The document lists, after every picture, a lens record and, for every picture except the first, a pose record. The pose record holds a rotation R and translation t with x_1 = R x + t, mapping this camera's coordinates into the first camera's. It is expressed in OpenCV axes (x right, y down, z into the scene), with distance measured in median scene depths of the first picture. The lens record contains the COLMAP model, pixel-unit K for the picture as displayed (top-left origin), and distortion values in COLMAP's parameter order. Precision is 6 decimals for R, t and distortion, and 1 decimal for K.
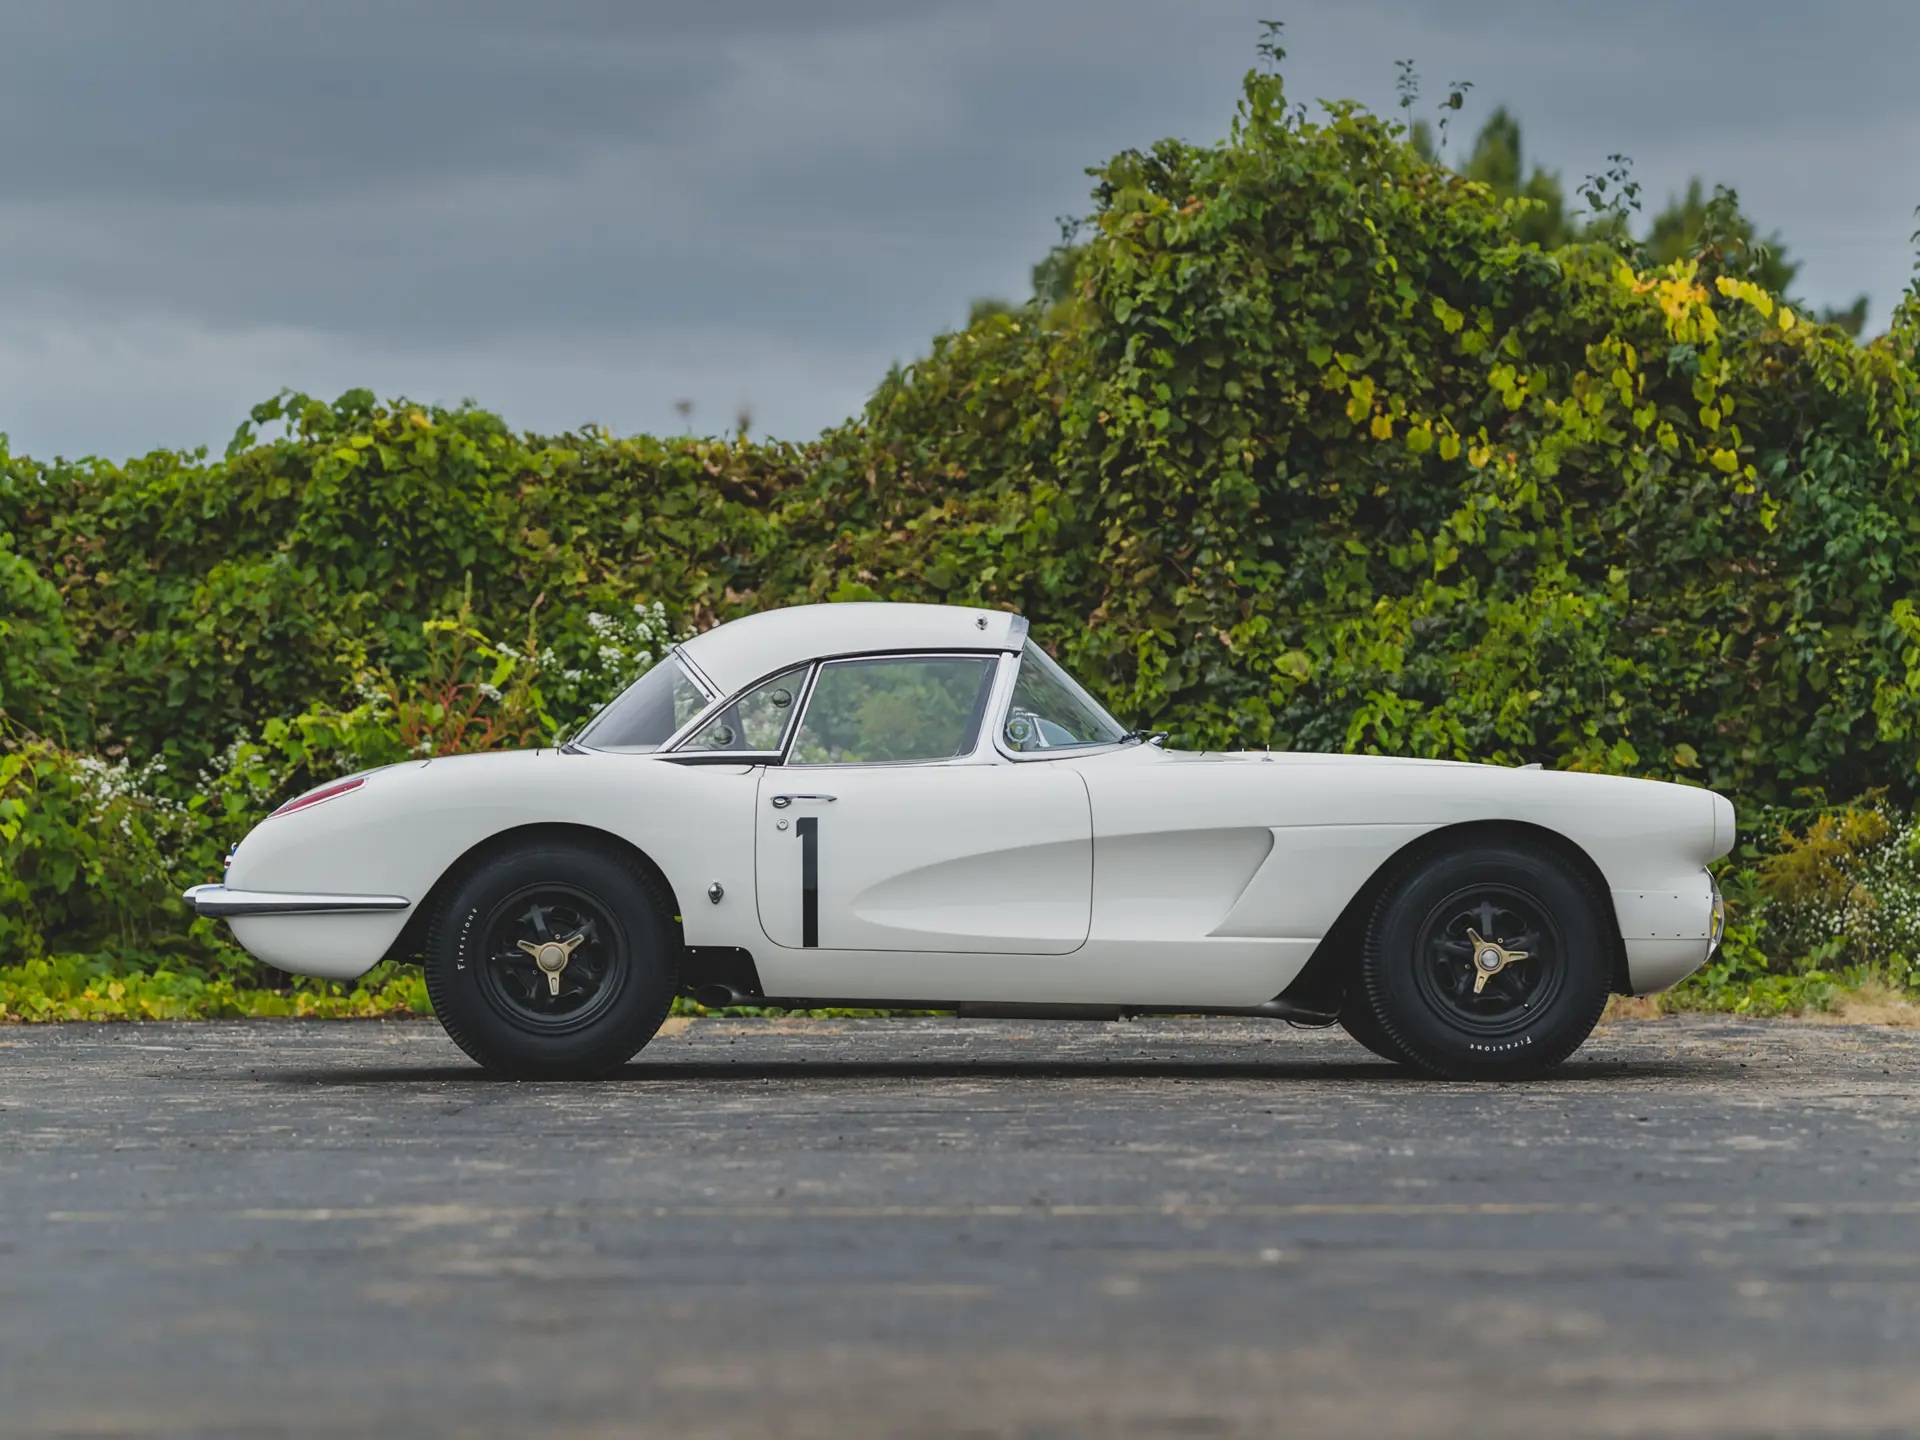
lens RADIAL K [[7525.9, 0, 960.0], [0, 7525.9, 720.0], [0, 0, 1]] dist [0.140623, -0.875962]
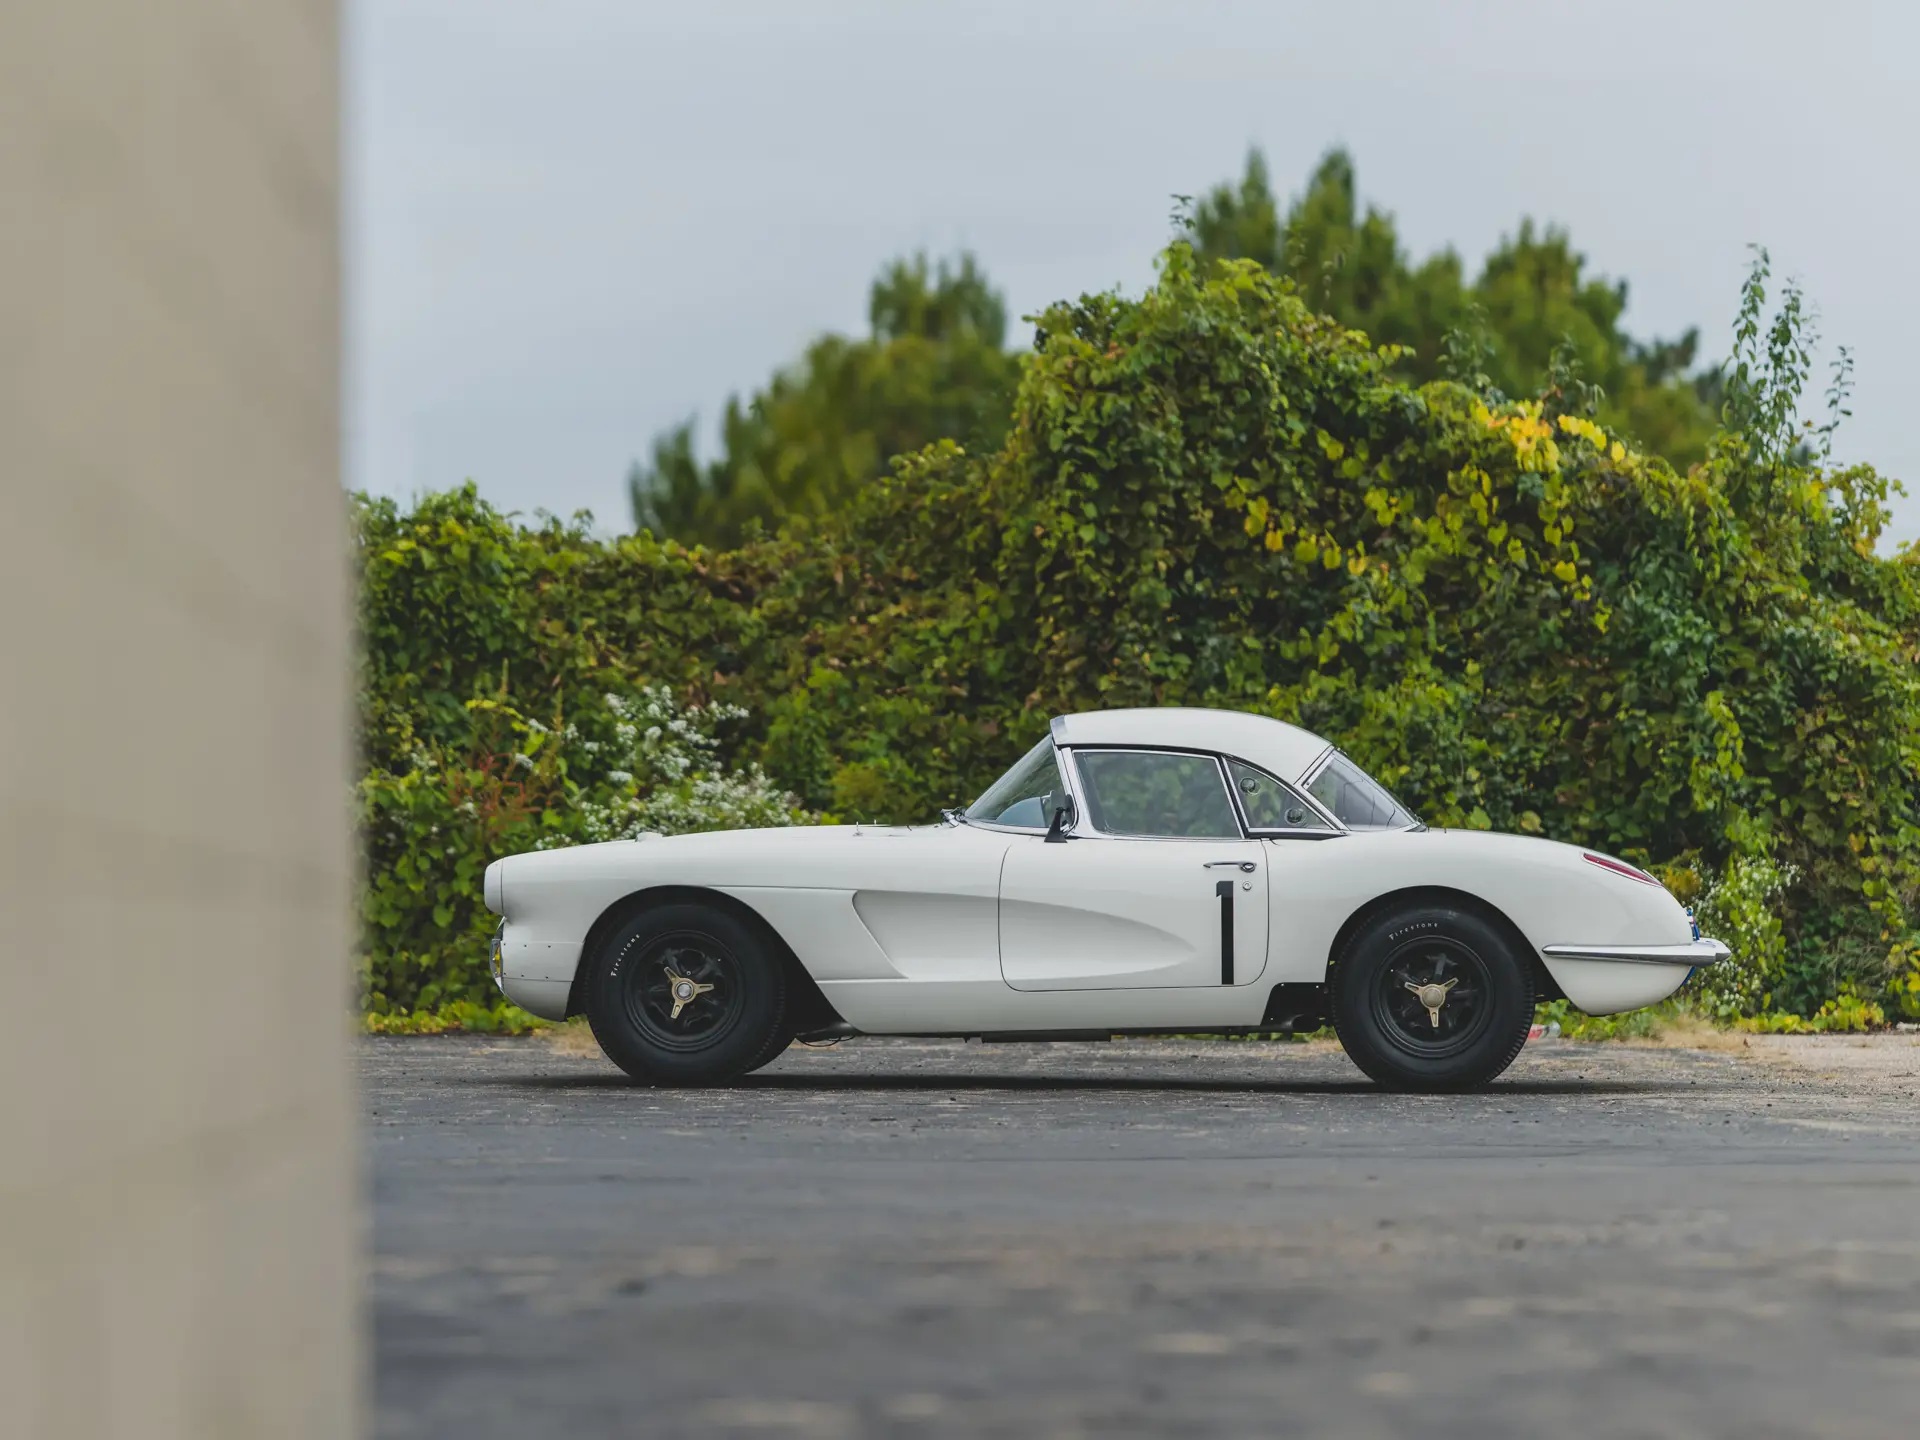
lens RADIAL K [[7490.0, 0, 740.2], [0, 7490.0, 717.7], [0, 0, 1]] dist [0.119165, -0.382358]
pose [[0.999953, 0.006932, -0.006806, -0.019607], [-0.006961, 0.999967, -0.004198, -0.005626], [0.006777, 0.004245, 0.999968, -0.176017]]
